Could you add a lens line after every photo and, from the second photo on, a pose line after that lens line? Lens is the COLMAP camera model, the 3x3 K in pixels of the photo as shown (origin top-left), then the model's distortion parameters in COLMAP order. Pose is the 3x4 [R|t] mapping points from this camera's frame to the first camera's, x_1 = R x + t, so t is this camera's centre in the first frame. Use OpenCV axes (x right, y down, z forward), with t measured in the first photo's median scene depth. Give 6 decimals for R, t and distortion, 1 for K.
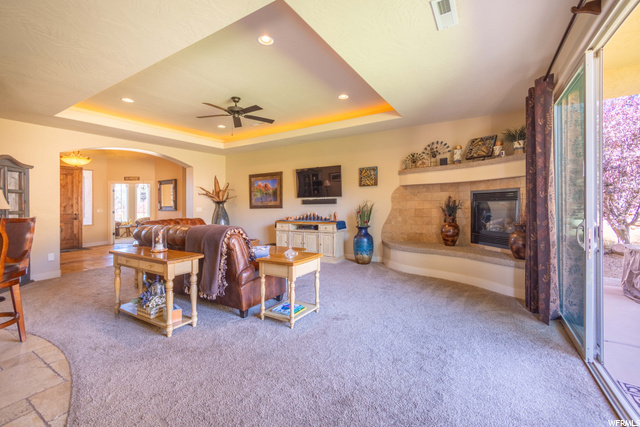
lens RADIAL K [[275.9, 0, 318.2], [0, 275.9, 205.8], [0, 0, 1]] dist [-0.001716, -0.000166]
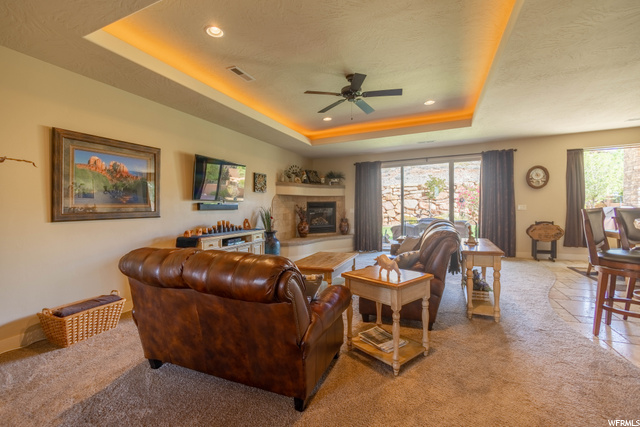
lens RADIAL K [[275.9, 0, 318.2], [0, 275.9, 205.8], [0, 0, 1]] dist [-0.001716, -0.000166]
pose [[-0.141217, 0.028783, 0.989560, -0.790802], [0.029480, 0.999256, -0.024859, 0.009863], [-0.989540, 0.025661, -0.141961, 0.867153]]
